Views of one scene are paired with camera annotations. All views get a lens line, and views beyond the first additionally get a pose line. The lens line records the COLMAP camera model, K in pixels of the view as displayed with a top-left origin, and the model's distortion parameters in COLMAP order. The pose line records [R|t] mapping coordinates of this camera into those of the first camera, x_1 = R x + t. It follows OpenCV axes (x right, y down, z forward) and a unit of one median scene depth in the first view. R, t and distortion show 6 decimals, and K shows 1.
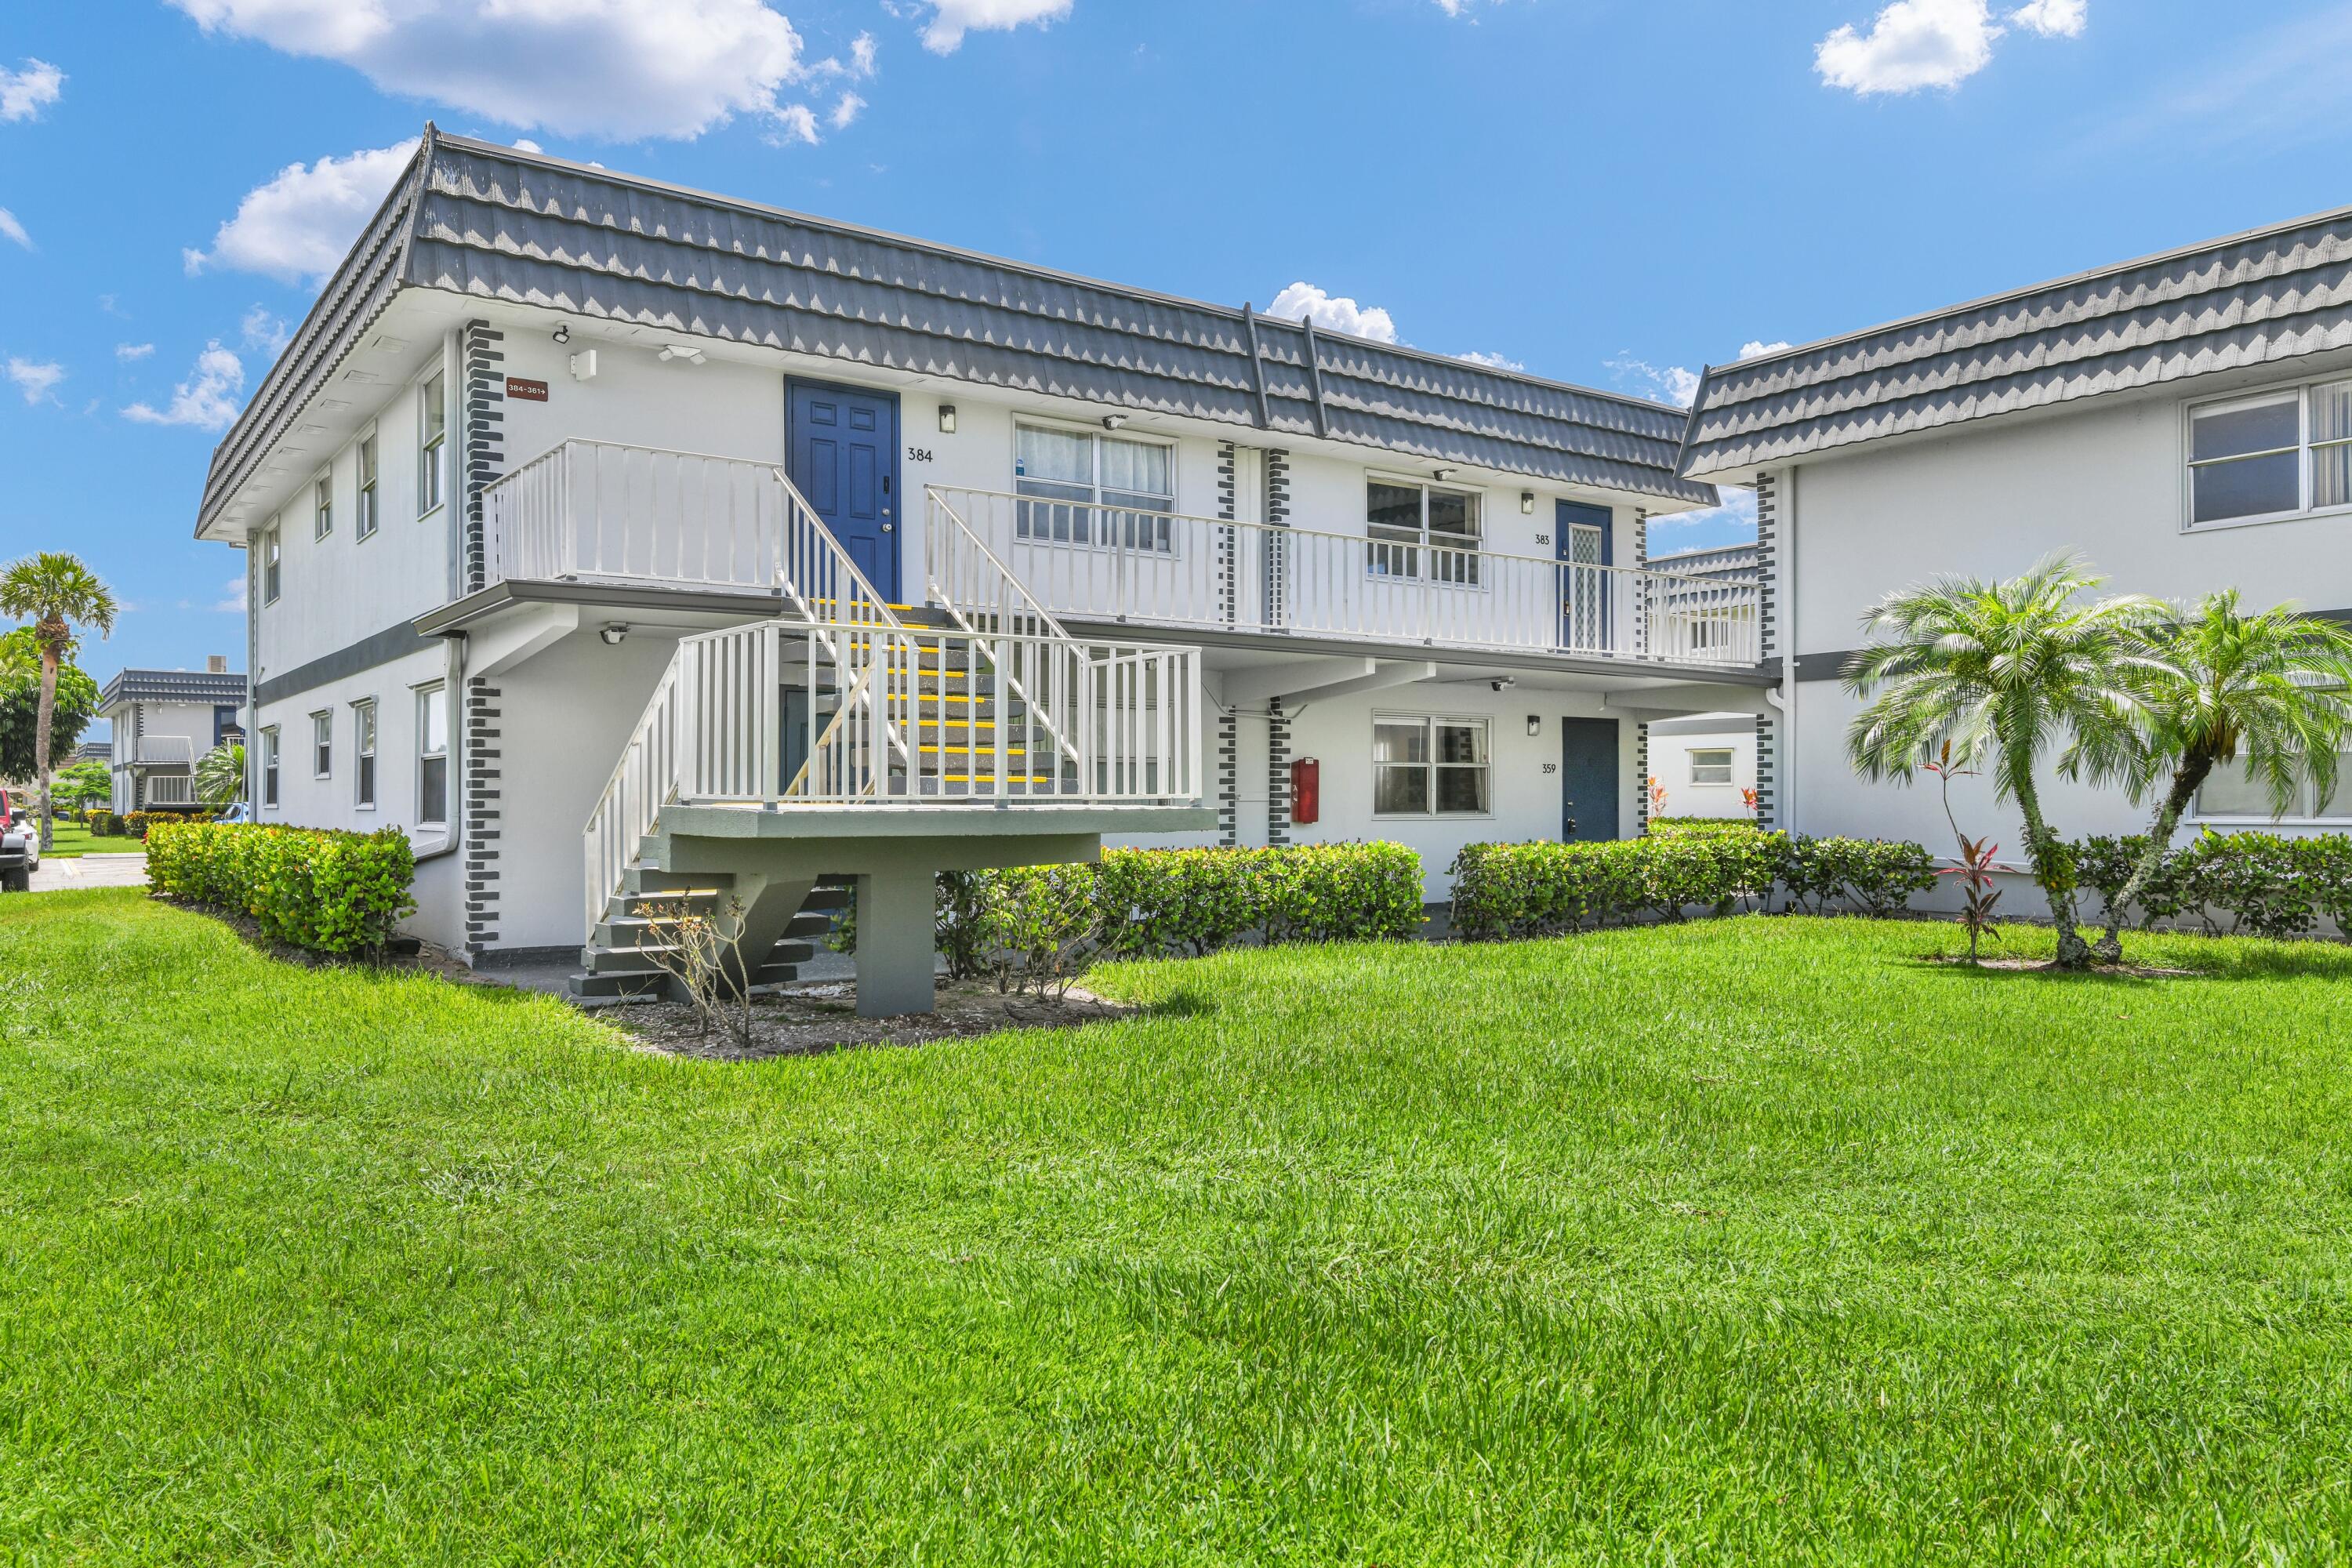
lens RADIAL K [[1635.9, 0, 1166.9], [0, 1635.9, 787.7], [0, 0, 1]] dist [0.033305, -0.000131]
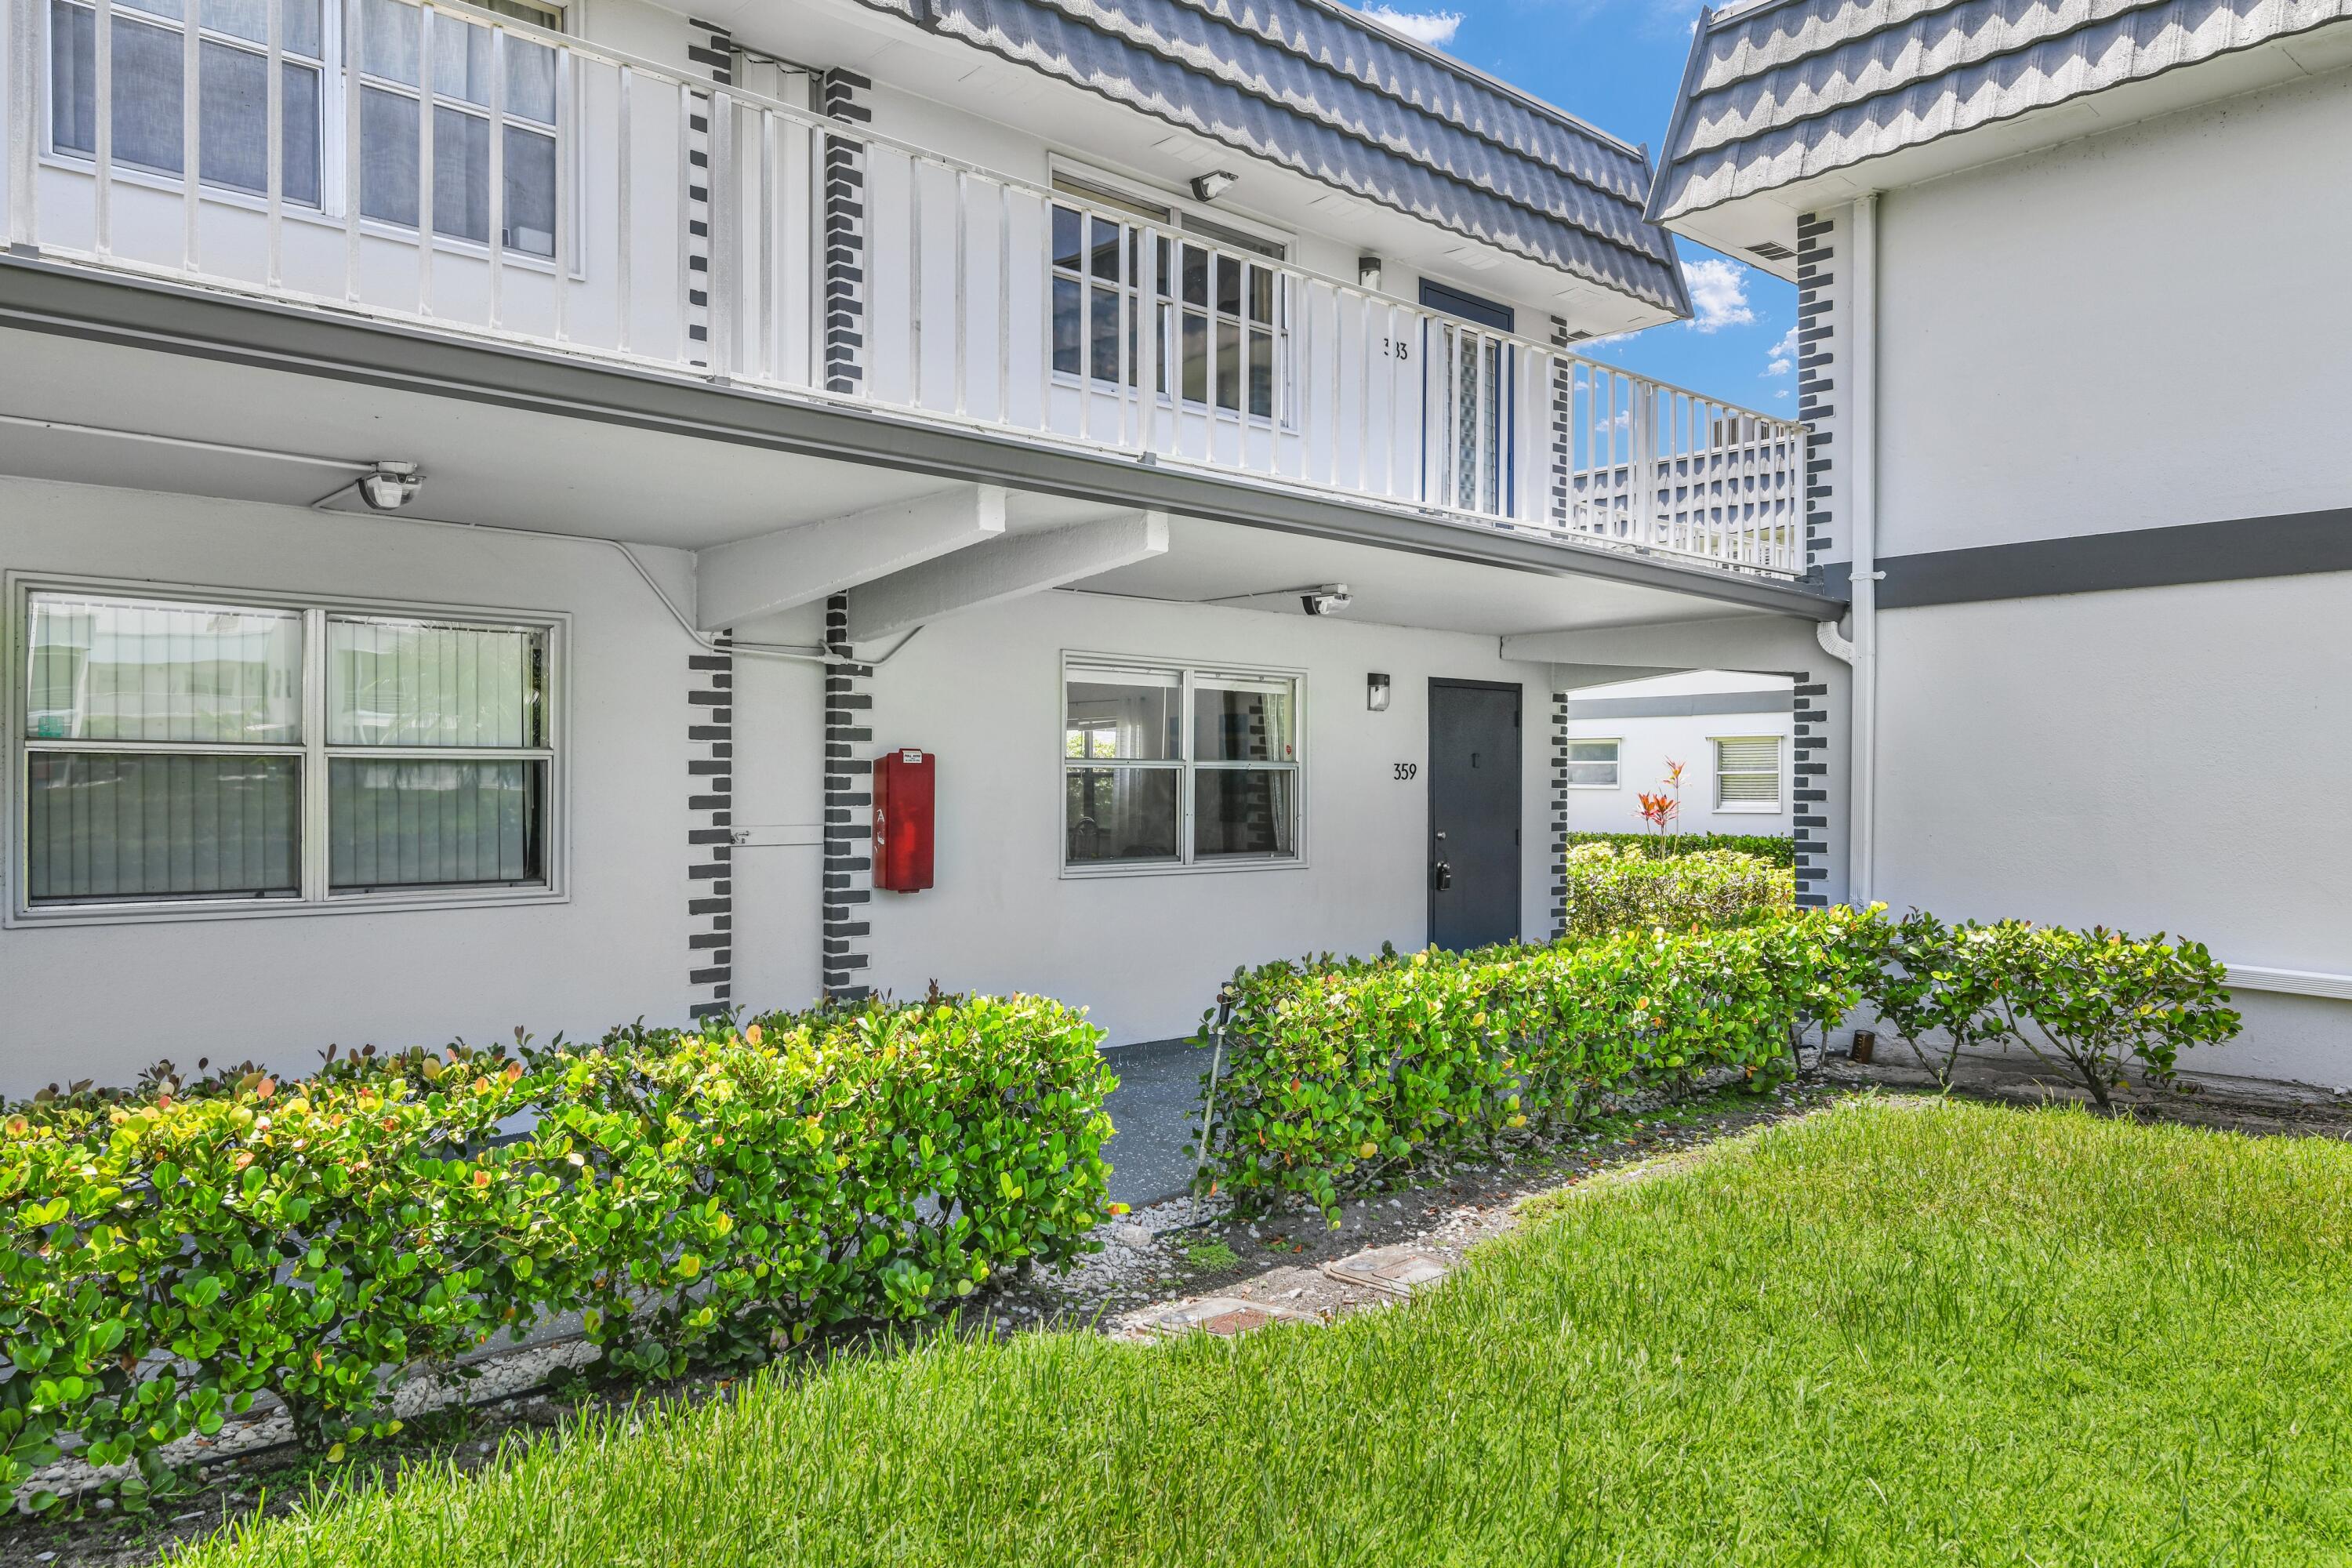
lens RADIAL K [[1635.9, 0, 1177.7], [0, 1635.9, 787.9], [0, 0, 1]] dist [0.033305, -0.000131]
pose [[0.992827, 0.003247, 0.119520, 0.100882], [-0.004055, 0.999971, 0.006523, -0.010410], [-0.119495, -0.006961, 0.992810, 0.508679]]
